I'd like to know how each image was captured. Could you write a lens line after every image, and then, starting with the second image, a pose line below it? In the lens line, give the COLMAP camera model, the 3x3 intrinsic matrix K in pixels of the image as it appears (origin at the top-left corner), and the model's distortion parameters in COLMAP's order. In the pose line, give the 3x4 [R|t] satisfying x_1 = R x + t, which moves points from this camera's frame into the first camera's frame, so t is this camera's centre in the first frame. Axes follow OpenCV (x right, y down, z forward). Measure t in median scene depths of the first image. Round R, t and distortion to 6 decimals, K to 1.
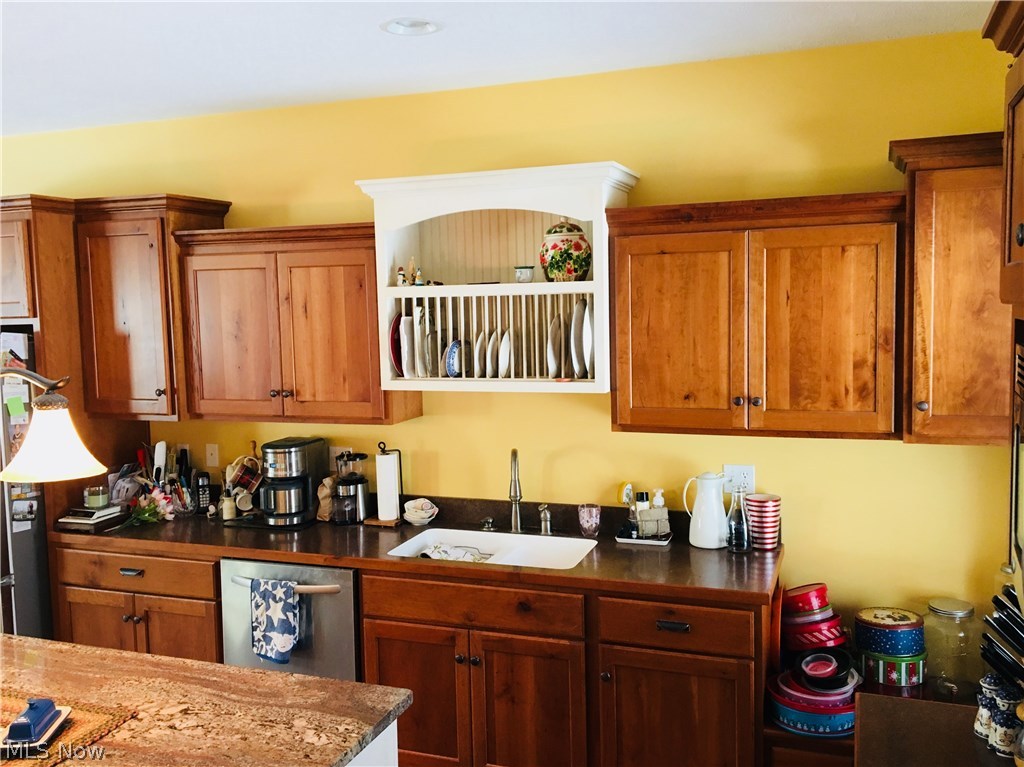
lens RADIAL K [[856.1, 0, 476.7], [0, 856.1, 384.1], [0, 0, 1]] dist [0.067368, -0.099491]
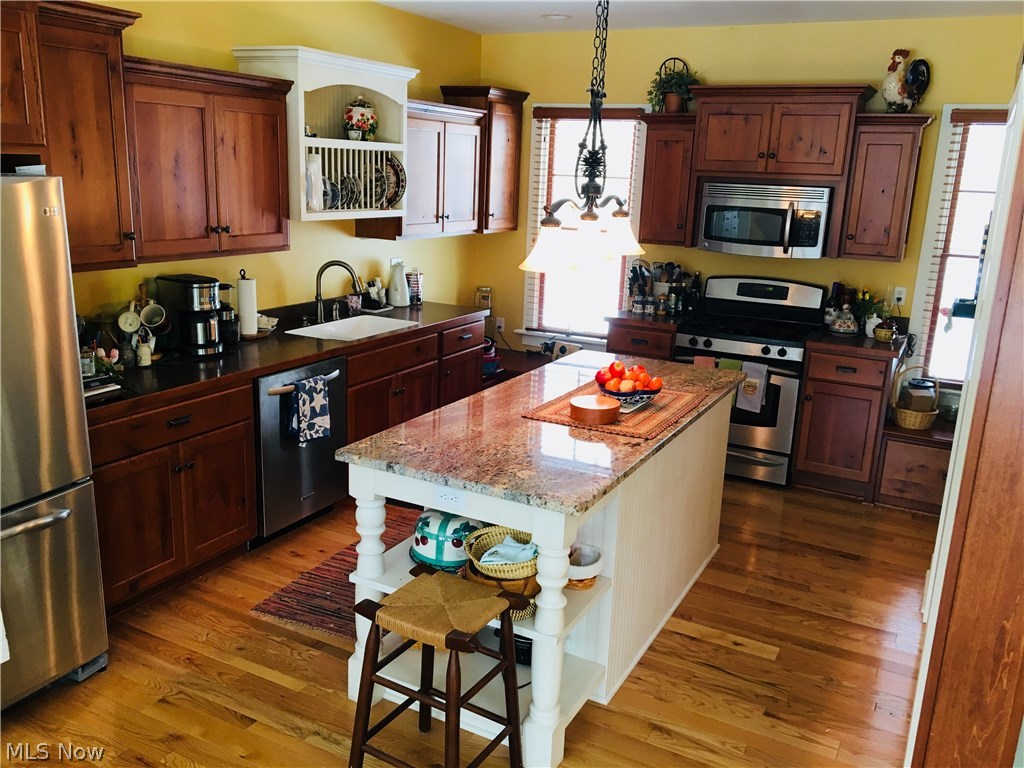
lens RADIAL K [[856.1, 0, 511.4], [0, 856.1, 381.8], [0, 0, 1]] dist [0.067368, -0.099491]
pose [[0.144259, -0.216725, 0.965515, -1.392974], [0.046938, 0.976122, 0.212092, -0.017065], [-0.988426, 0.014724, 0.150987, 0.526188]]
